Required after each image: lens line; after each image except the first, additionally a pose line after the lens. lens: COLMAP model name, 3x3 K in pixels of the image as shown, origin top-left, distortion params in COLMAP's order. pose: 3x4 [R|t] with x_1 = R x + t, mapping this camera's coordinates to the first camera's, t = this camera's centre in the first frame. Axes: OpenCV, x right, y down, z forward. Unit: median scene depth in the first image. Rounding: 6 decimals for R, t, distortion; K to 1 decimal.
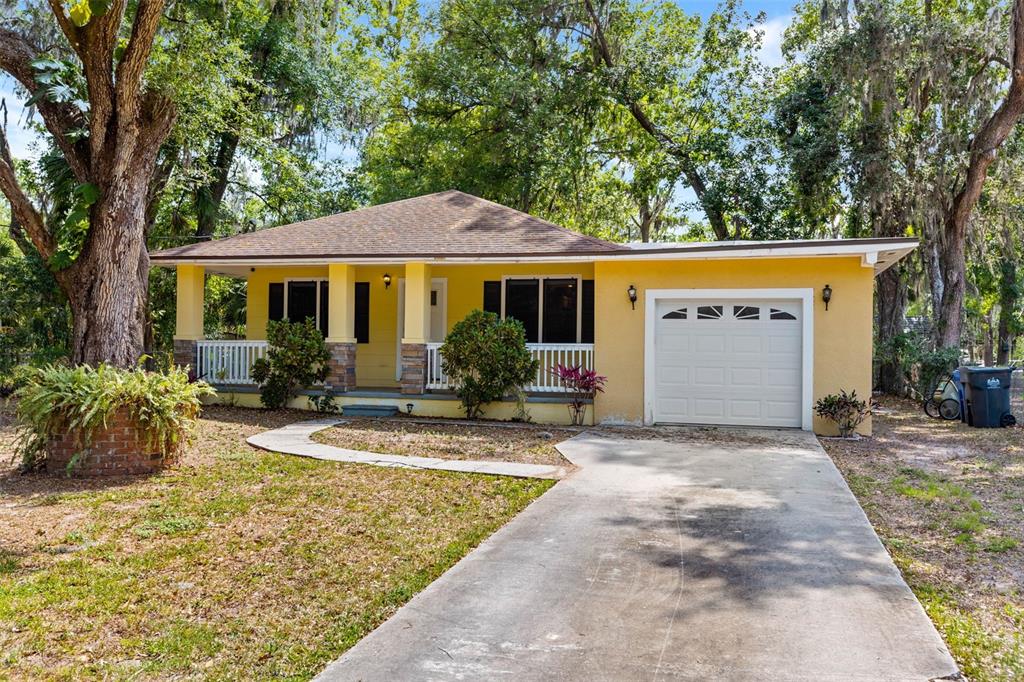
lens RADIAL K [[821.4, 0, 515.1], [0, 821.4, 318.2], [0, 0, 1]] dist [-0.004825, 0.003491]
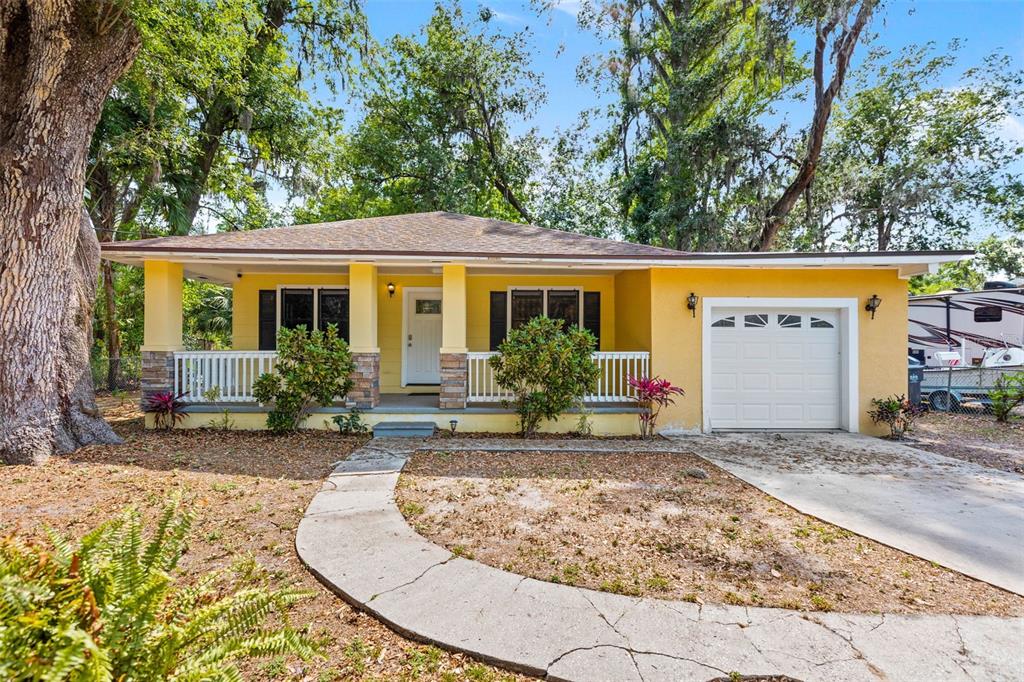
lens RADIAL K [[430.8, 0, 501.2], [0, 430.8, 336.3], [0, 0, 1]] dist [0.002119, -0.000289]
pose [[0.957392, -0.003924, 0.288766, -0.220178], [-0.001286, 0.999840, 0.017851, 0.003388], [-0.288790, -0.017462, 0.957233, 0.544707]]
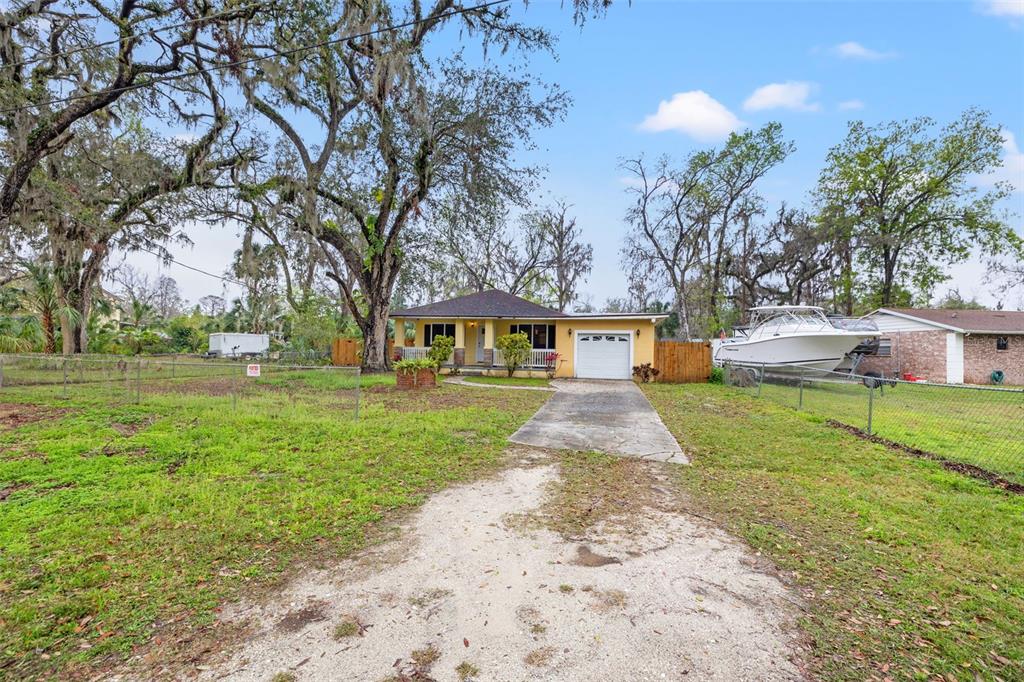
lens RADIAL K [[416.1, 0, 503.9], [0, 416.1, 336.2], [0, 0, 1]] dist [-0.007214, -0.000275]
pose [[0.999464, 0.007065, 0.031957, -0.120430], [-0.007094, 0.999975, 0.000778, -0.012070], [-0.031951, -0.001005, 0.999489, -0.388019]]
